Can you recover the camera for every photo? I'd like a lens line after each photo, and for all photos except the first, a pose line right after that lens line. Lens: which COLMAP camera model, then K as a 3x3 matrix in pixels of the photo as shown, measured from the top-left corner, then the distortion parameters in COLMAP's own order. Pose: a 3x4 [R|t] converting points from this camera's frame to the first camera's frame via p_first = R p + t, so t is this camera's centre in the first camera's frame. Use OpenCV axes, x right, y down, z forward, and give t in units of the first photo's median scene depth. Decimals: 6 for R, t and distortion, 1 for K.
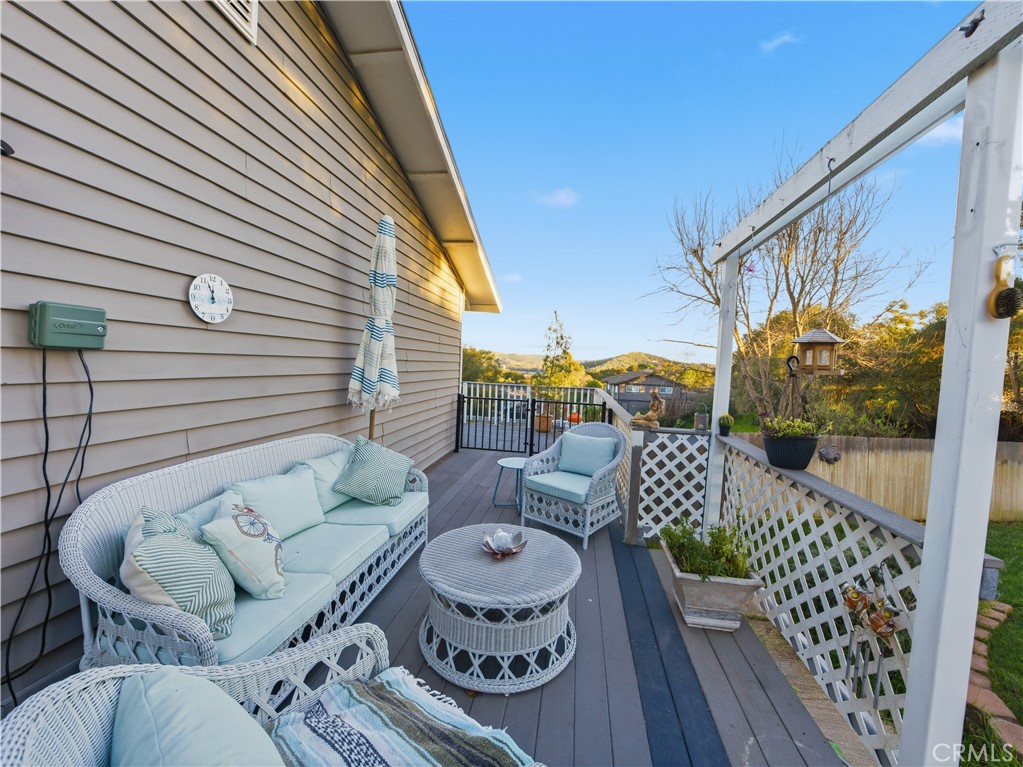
lens RADIAL K [[399.6, 0, 512.9], [0, 399.6, 375.9], [0, 0, 1]] dist [-0.026674, 0.005668]
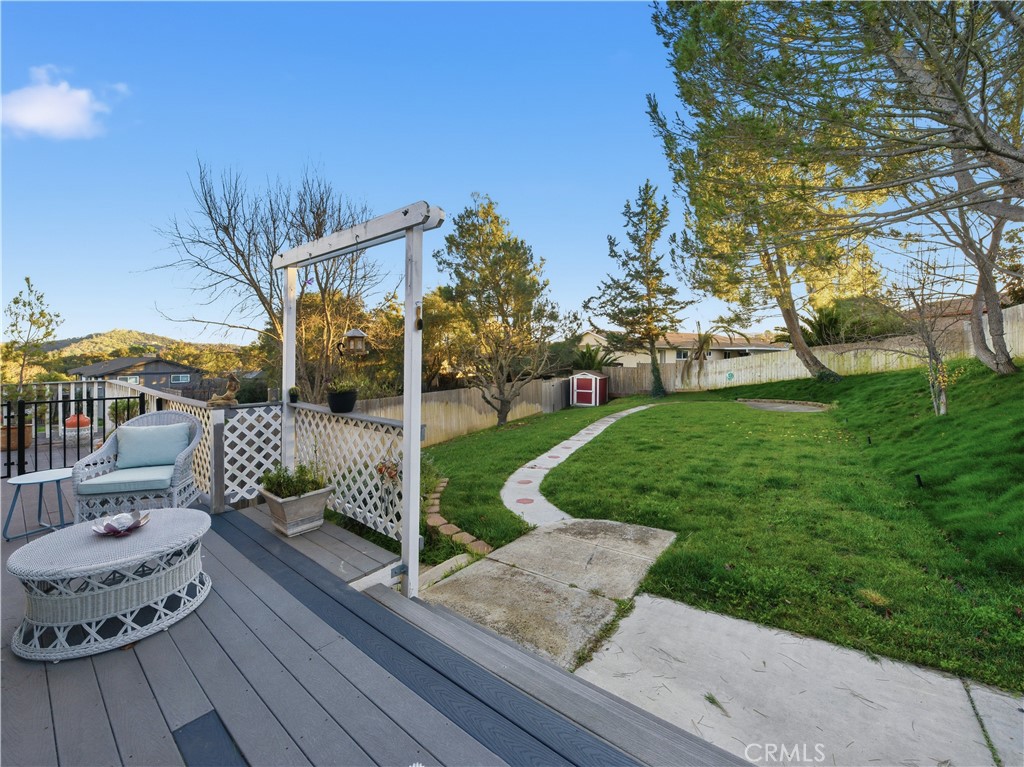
lens RADIAL K [[416.2, 0, 512.8], [0, 416.2, 371.1], [0, 0, 1]] dist [-0.028044, 0.006443]
pose [[0.492786, -0.072331, 0.867139, -0.268798], [0.041862, 0.997356, 0.059403, -0.004389], [-0.869143, 0.007027, 0.494511, -0.286271]]
